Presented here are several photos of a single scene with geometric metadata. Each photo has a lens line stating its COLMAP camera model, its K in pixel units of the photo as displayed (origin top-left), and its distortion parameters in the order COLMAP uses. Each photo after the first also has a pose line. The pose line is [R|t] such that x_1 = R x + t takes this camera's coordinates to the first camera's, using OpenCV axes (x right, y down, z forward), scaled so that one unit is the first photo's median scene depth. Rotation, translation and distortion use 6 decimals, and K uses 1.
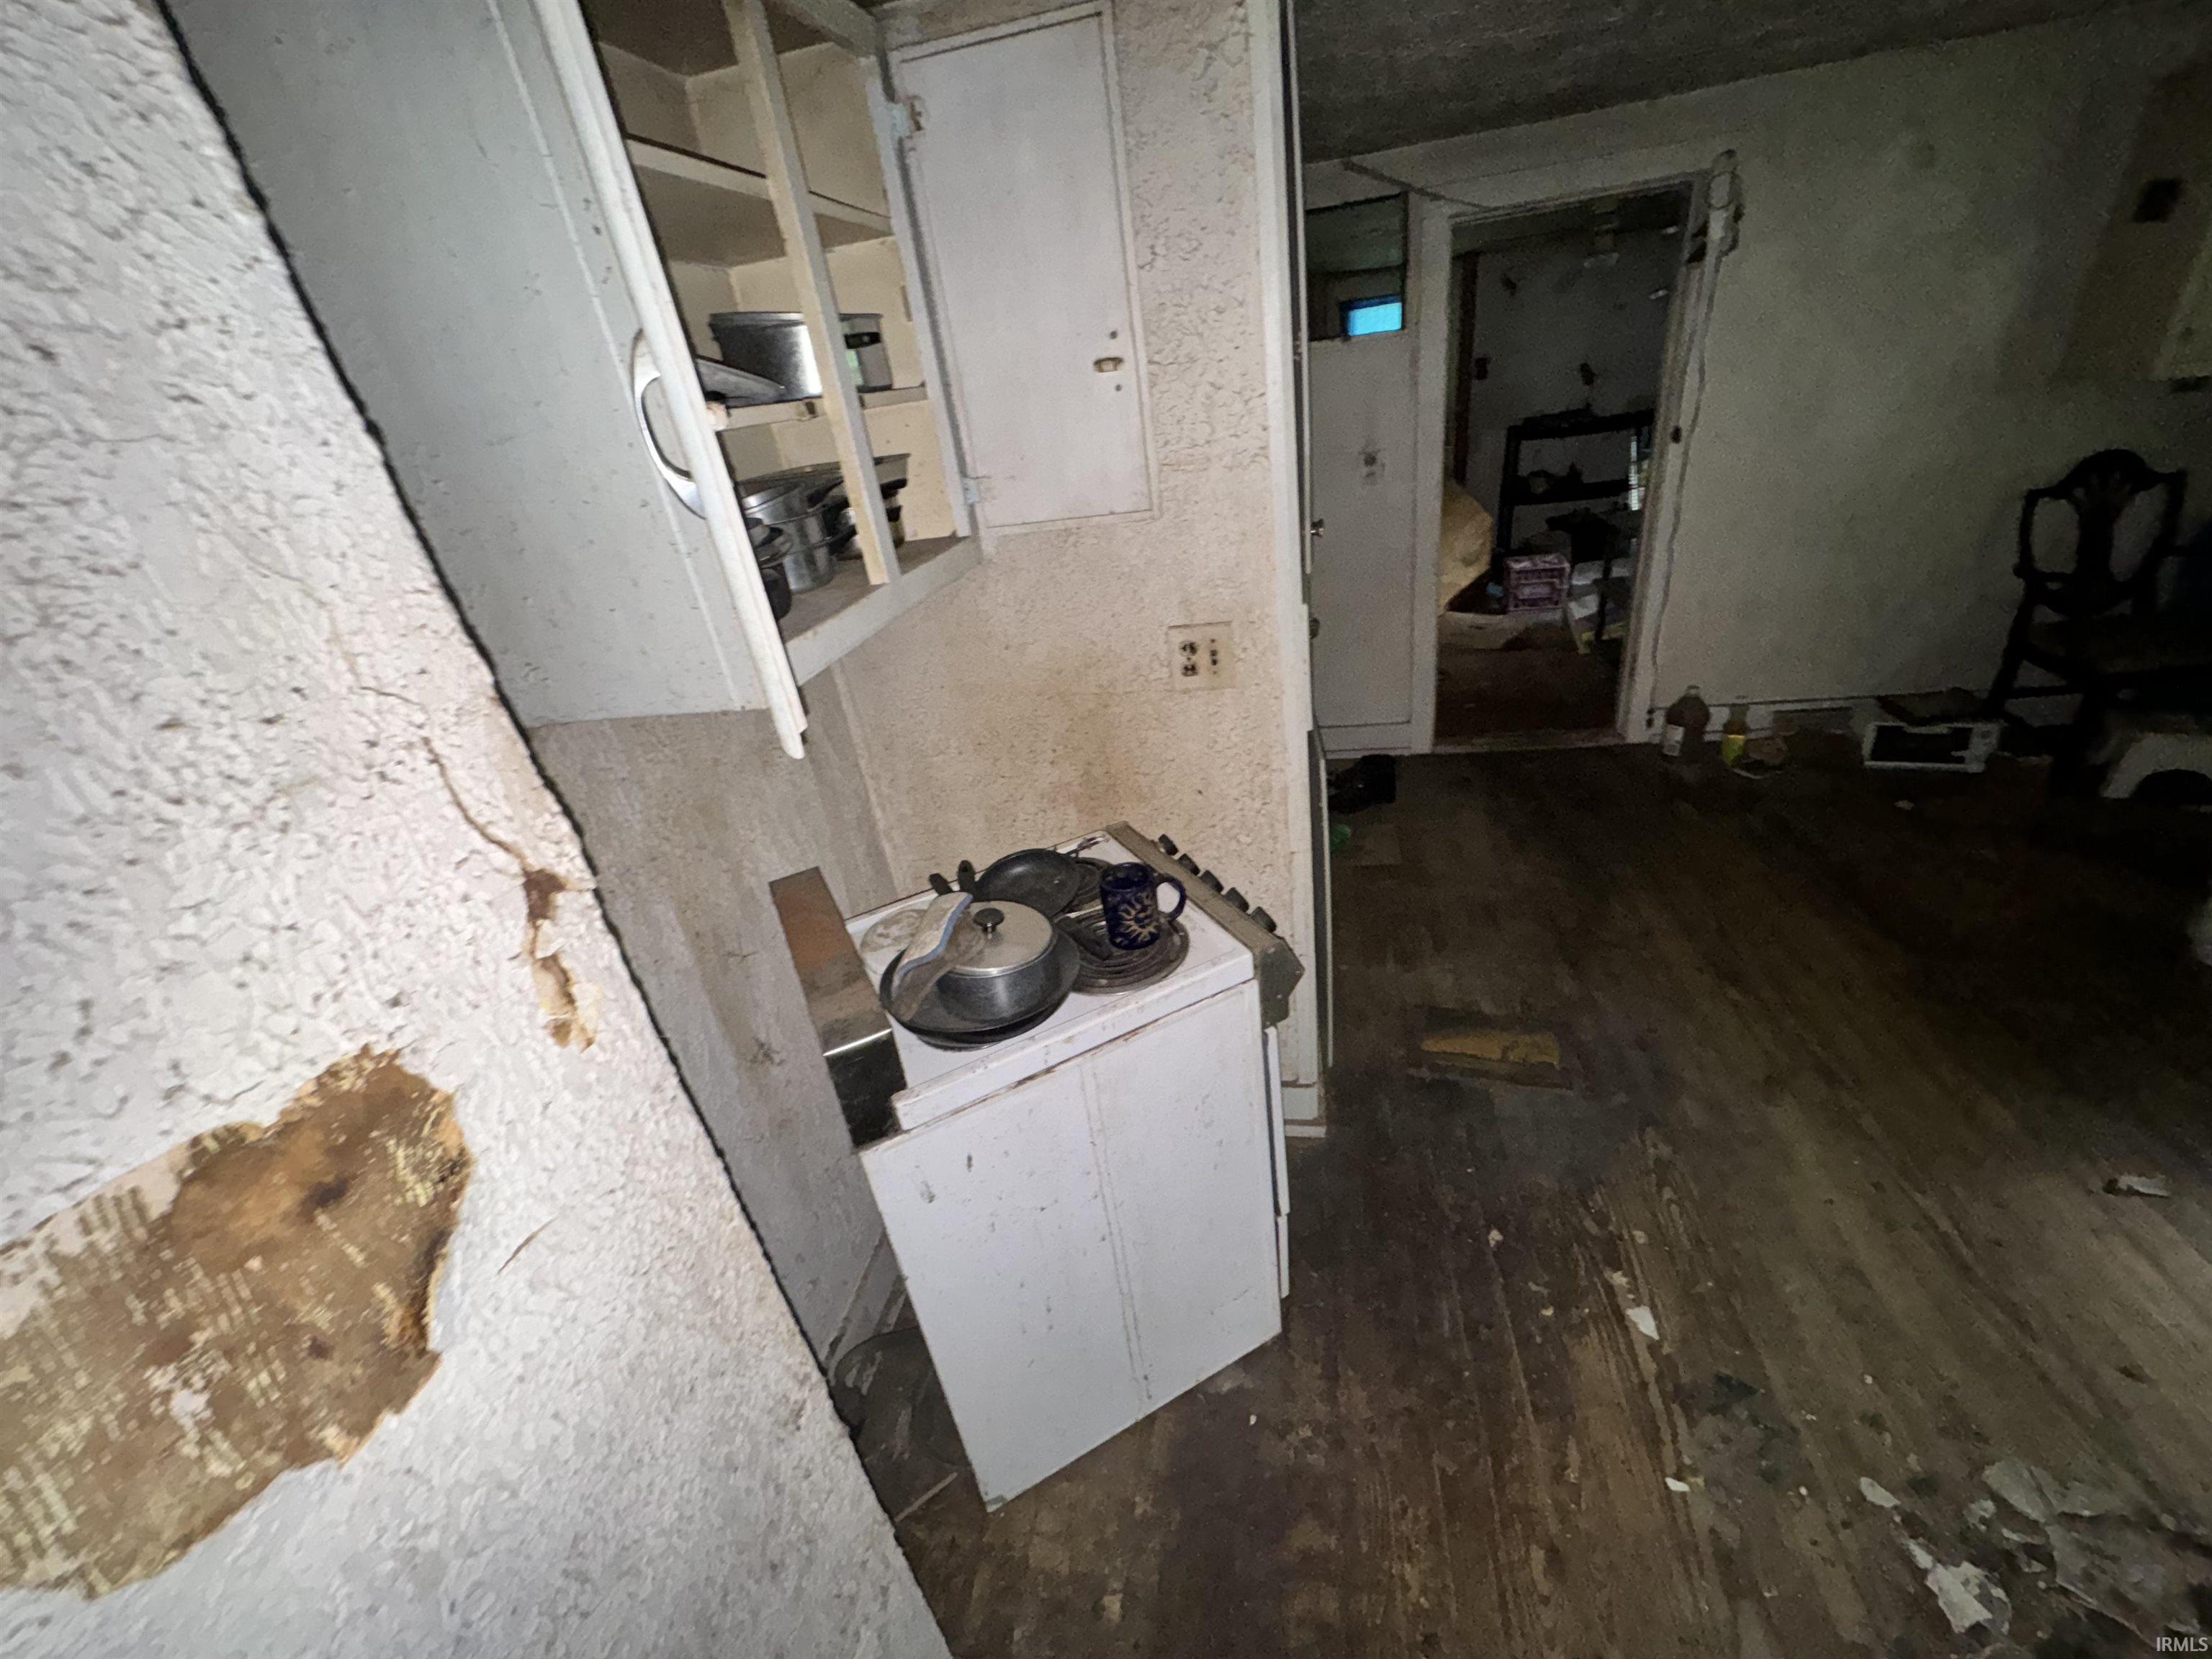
lens RADIAL K [[880.4, 0, 1107.2], [0, 880.4, 821.1], [0, 0, 1]] dist [-0.003736, 0.000718]
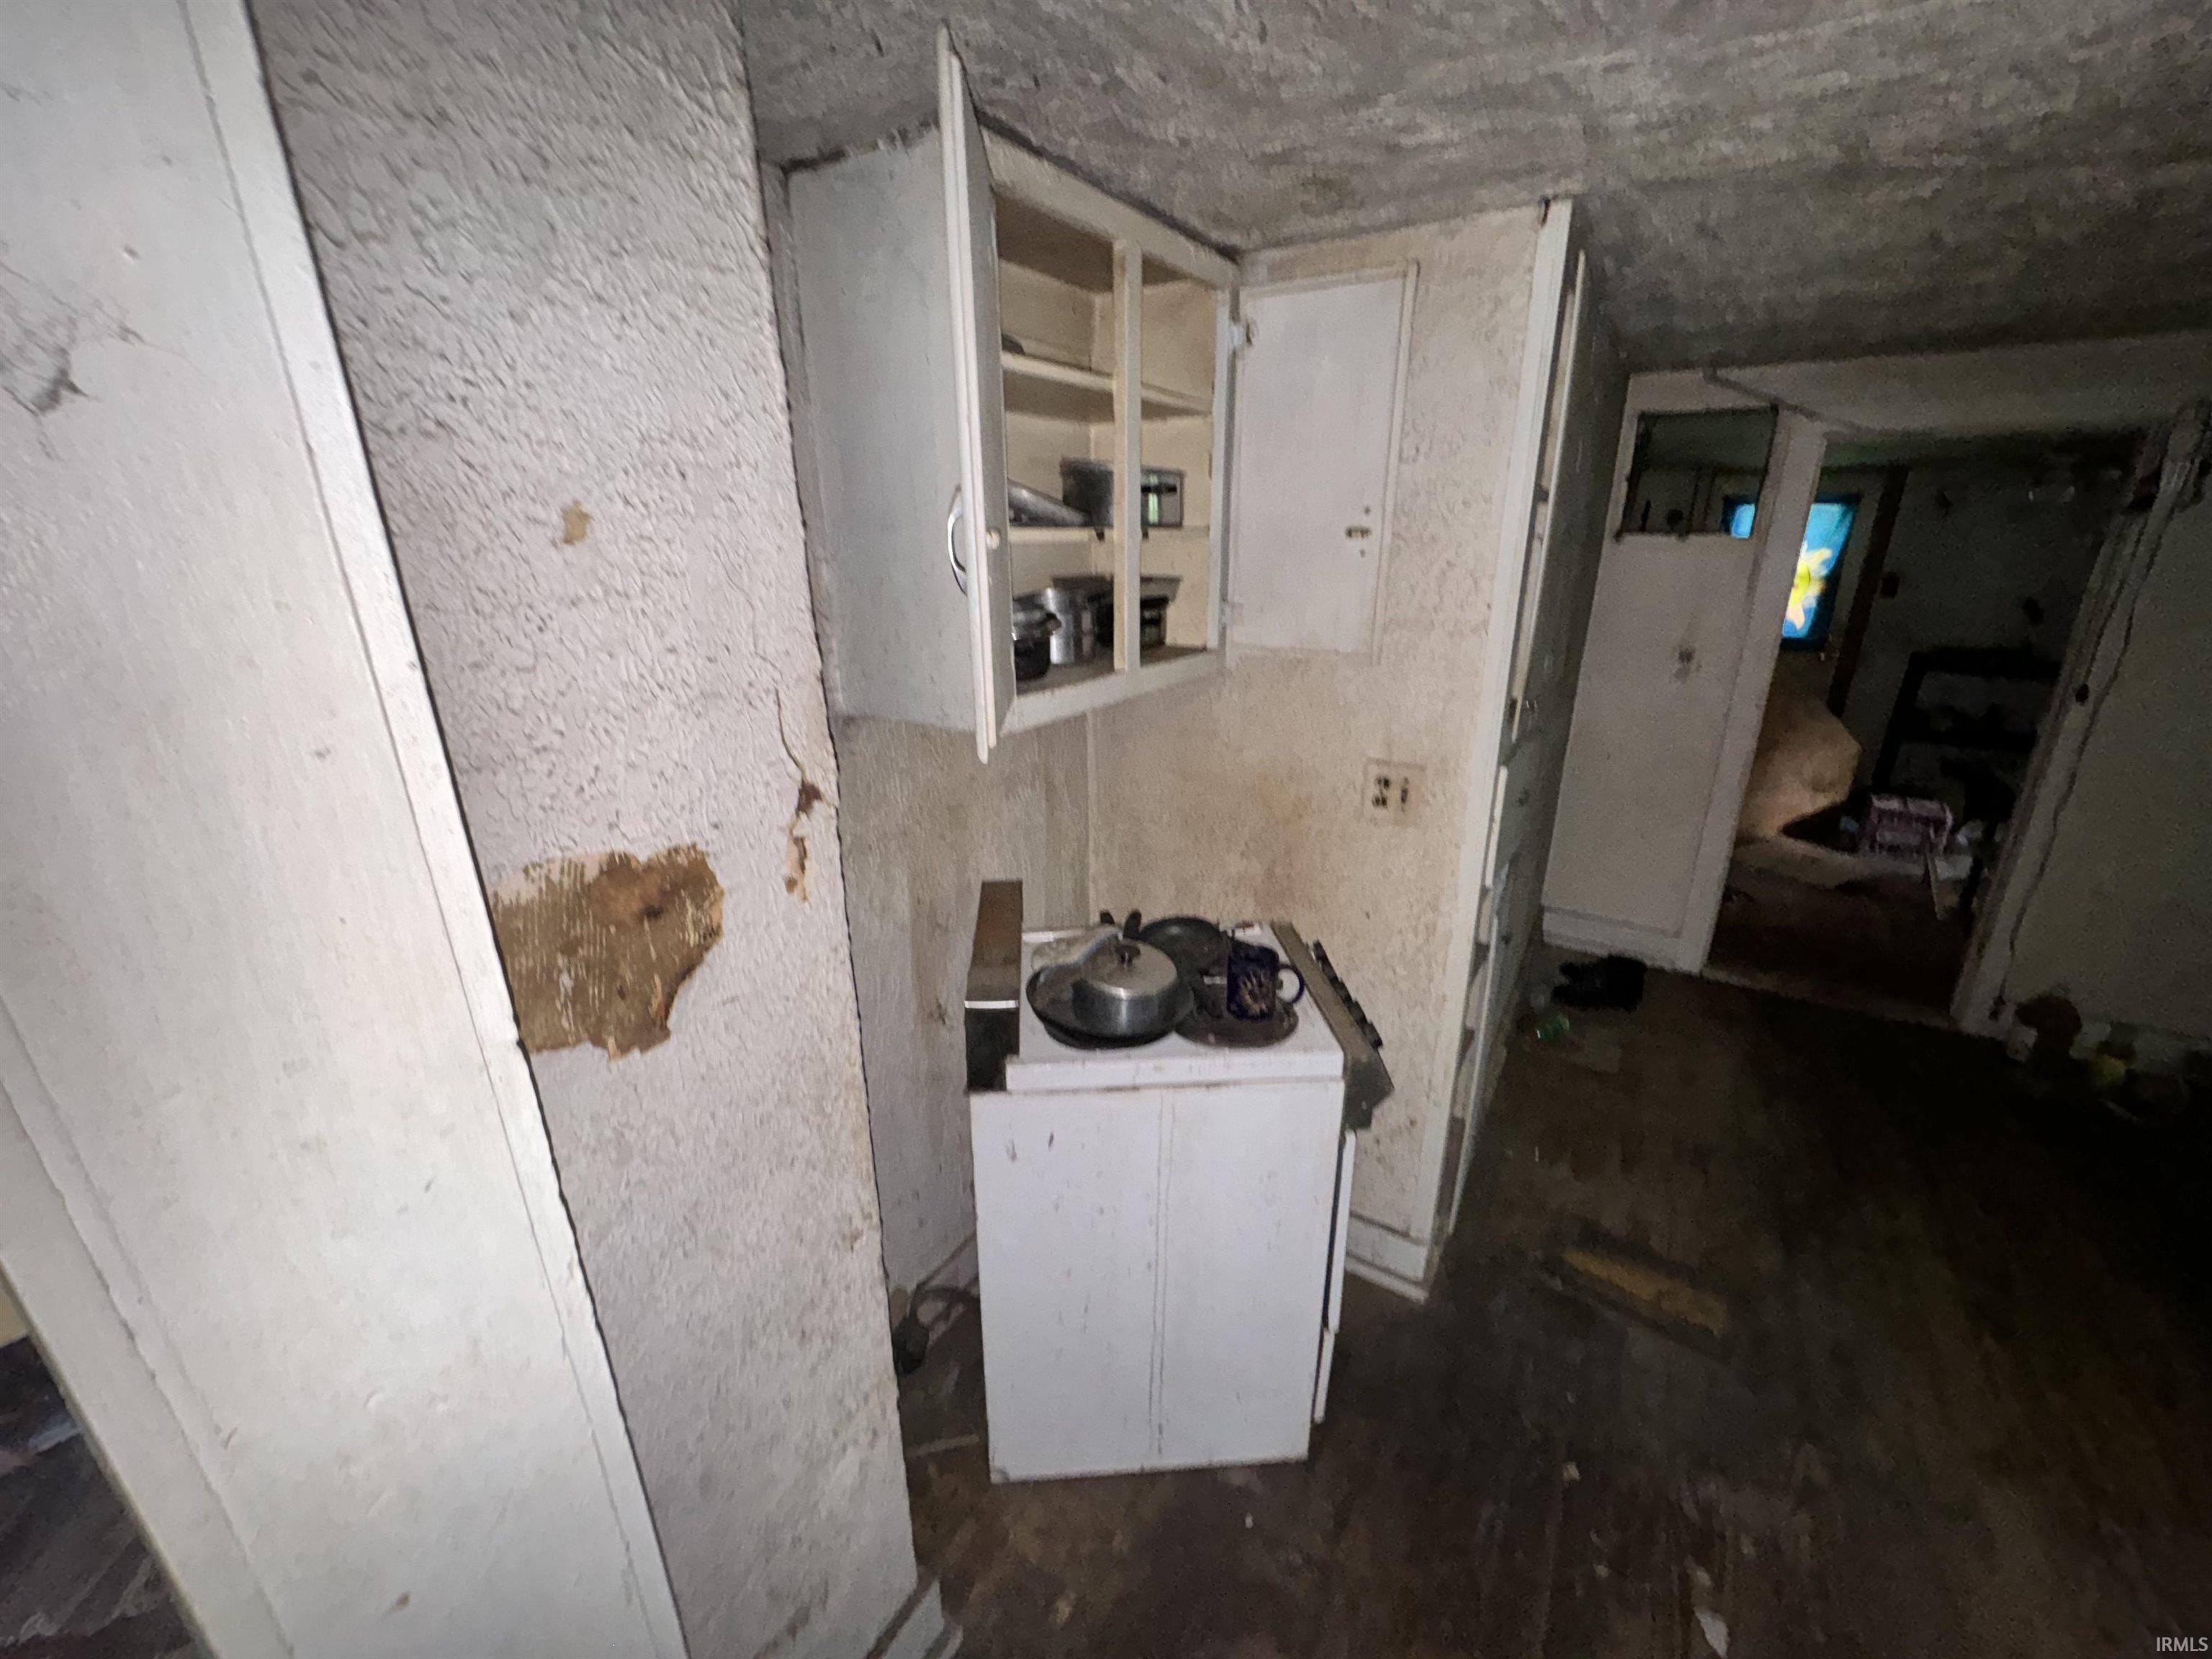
lens RADIAL K [[880.4, 0, 1108.0], [0, 880.4, 819.9], [0, 0, 1]] dist [-0.003736, 0.000718]
pose [[0.918243, 0.242986, -0.312710, 0.136639], [-0.280319, 0.956581, -0.079836, 0.033858], [0.279734, 0.160967, 0.946487, -0.133969]]
